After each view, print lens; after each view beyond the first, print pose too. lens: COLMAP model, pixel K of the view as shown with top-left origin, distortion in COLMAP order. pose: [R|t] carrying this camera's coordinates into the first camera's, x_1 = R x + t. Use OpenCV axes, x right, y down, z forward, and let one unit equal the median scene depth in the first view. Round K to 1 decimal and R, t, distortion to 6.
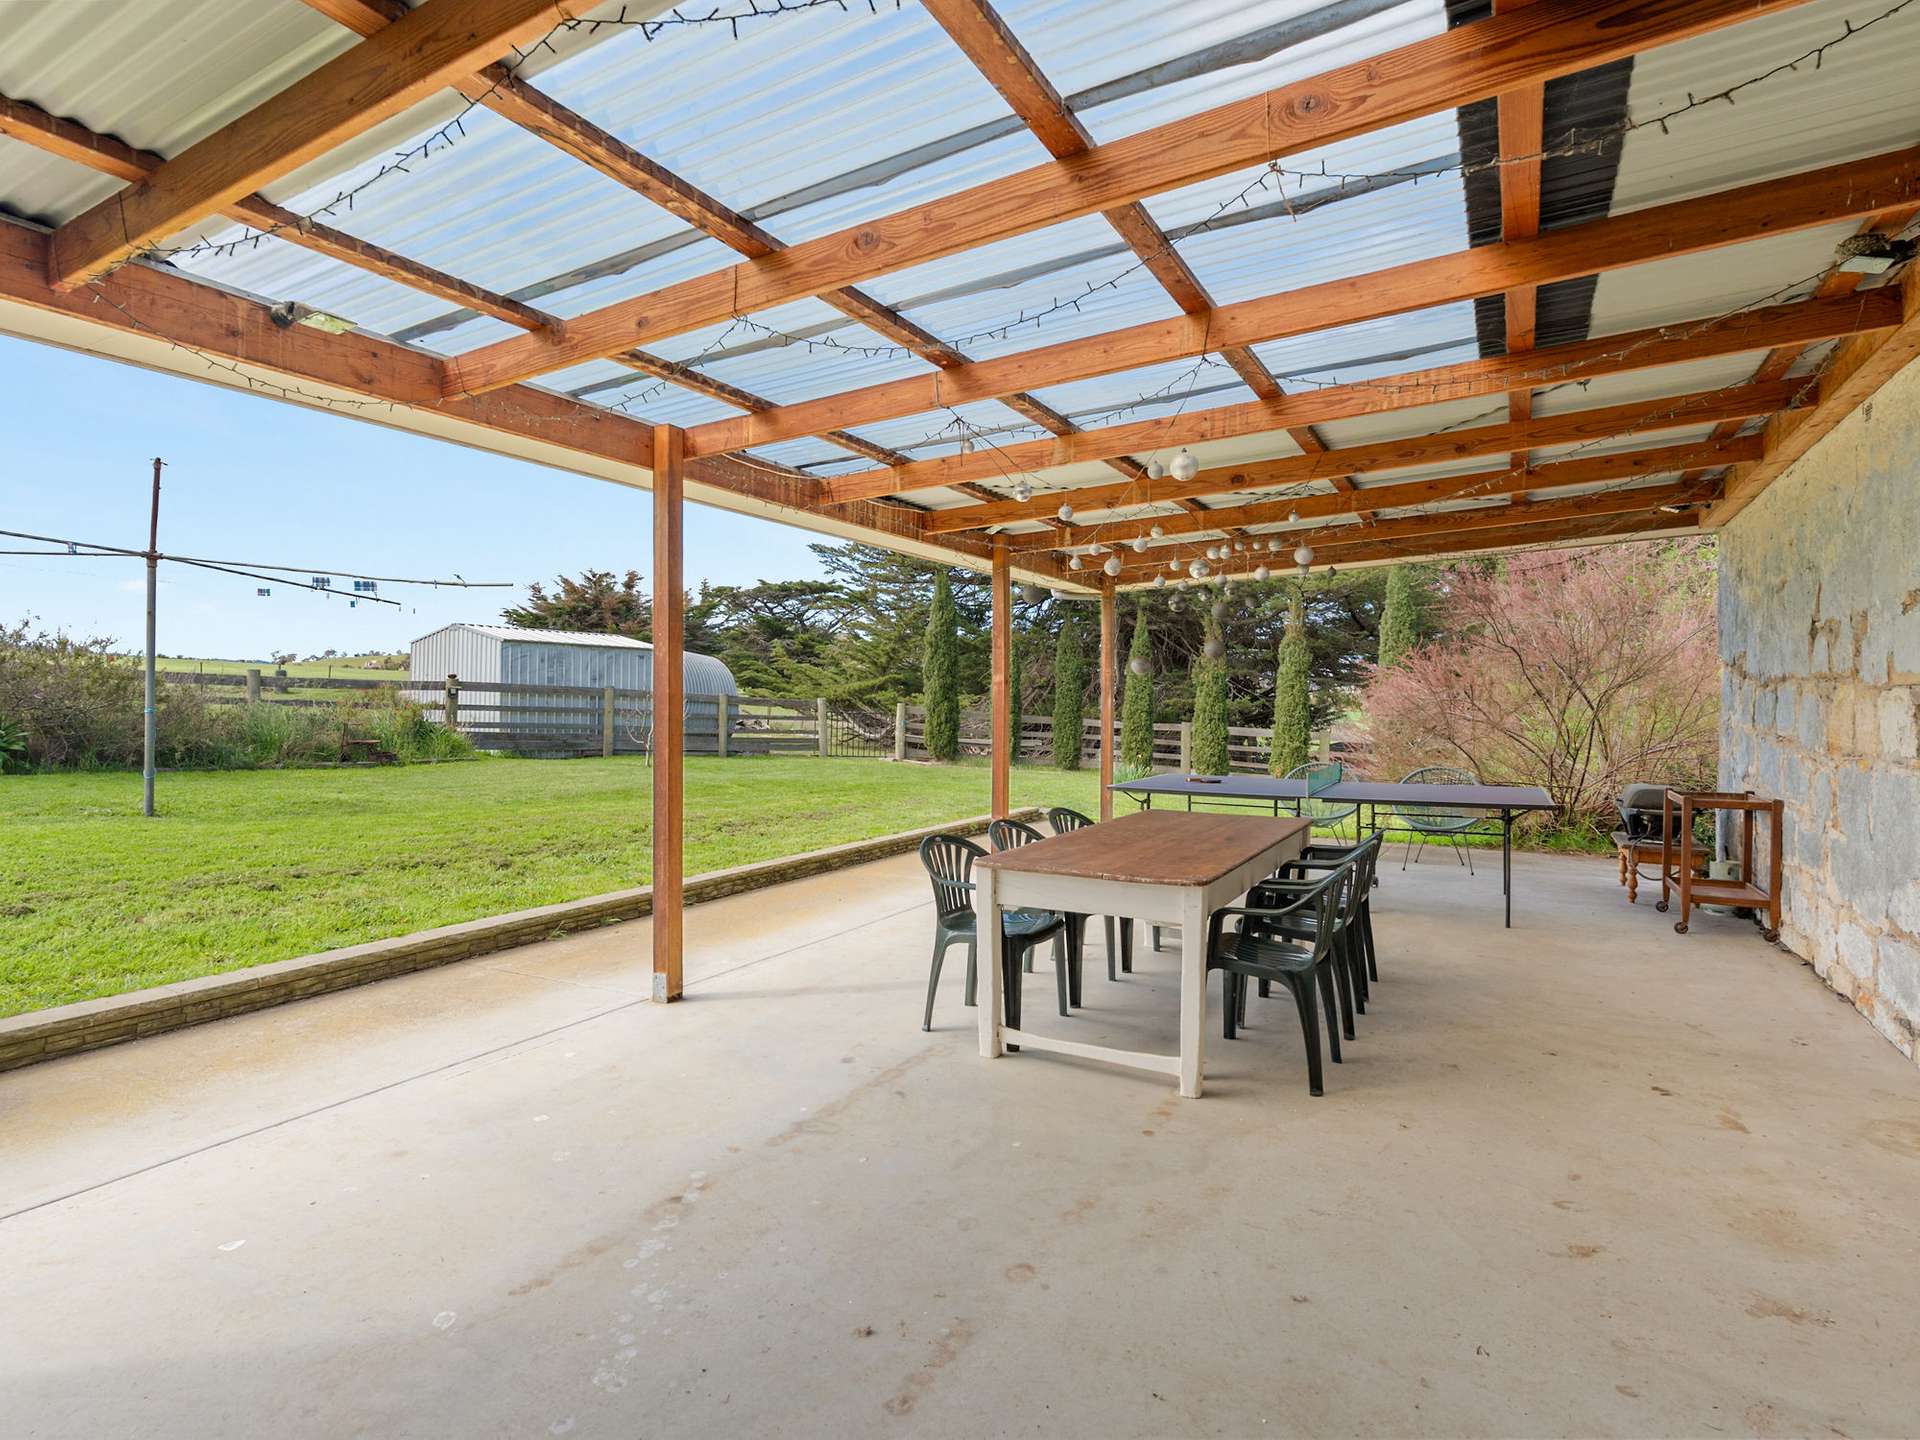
lens RADIAL K [[958.4, 0, 960.0], [0, 958.4, 720.0], [0, 0, 1]] dist [0.001120, 0.000080]
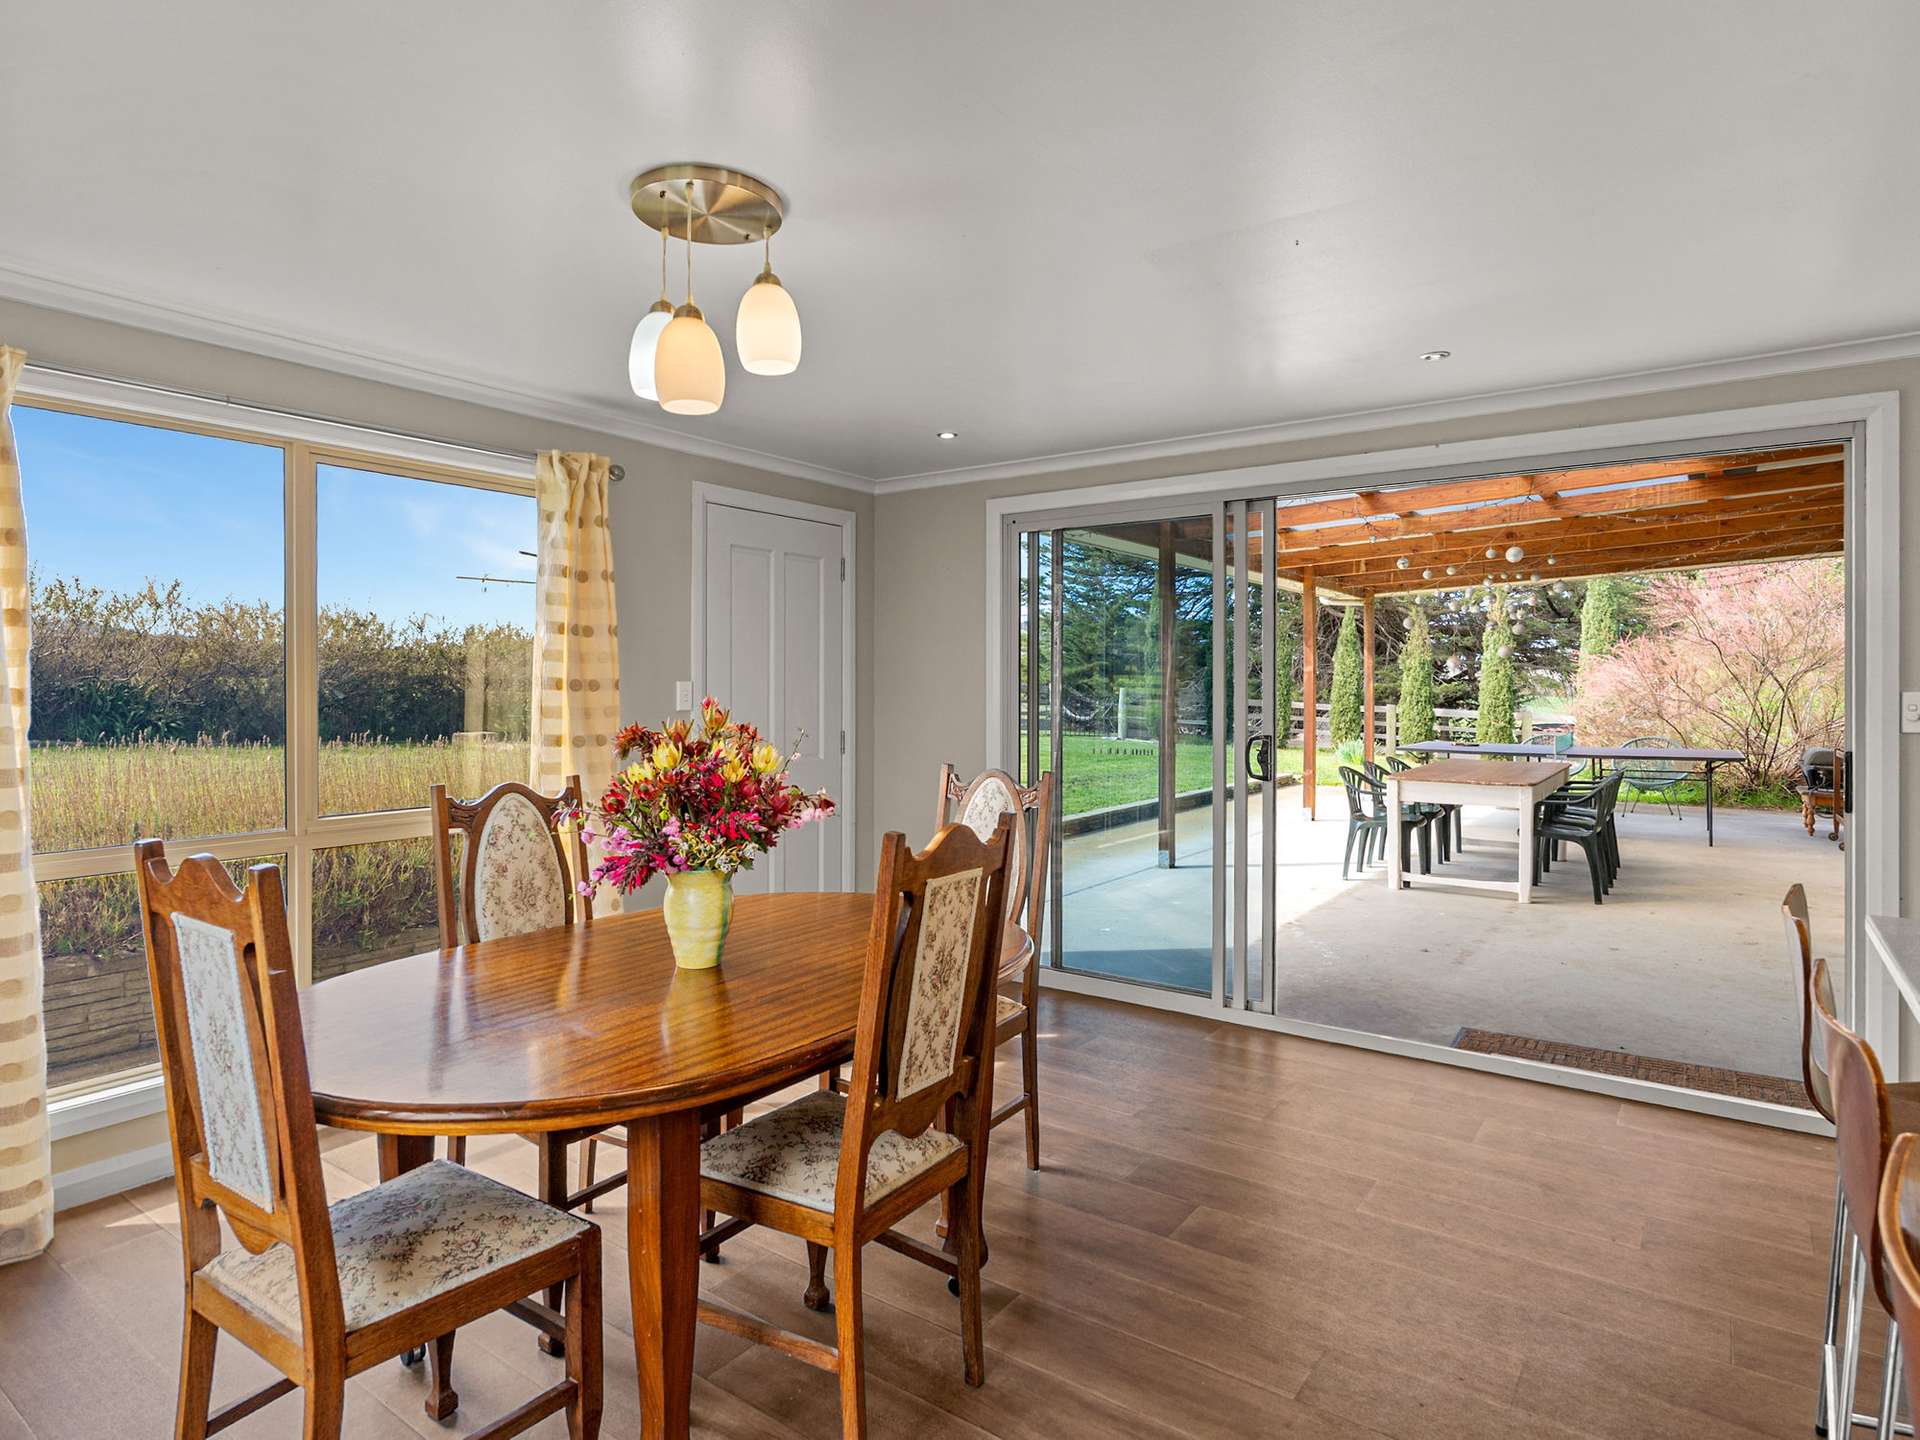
lens RADIAL K [[1040.0, 0, 960.1], [0, 1040.0, 689.4], [0, 0, 1]] dist [0.000442, 0.000298]
pose [[0.994653, -0.003006, -0.103232, -0.243338], [0.001357, 0.999870, -0.016045, 0.006749], [0.103267, 0.015819, 0.994528, -0.422461]]
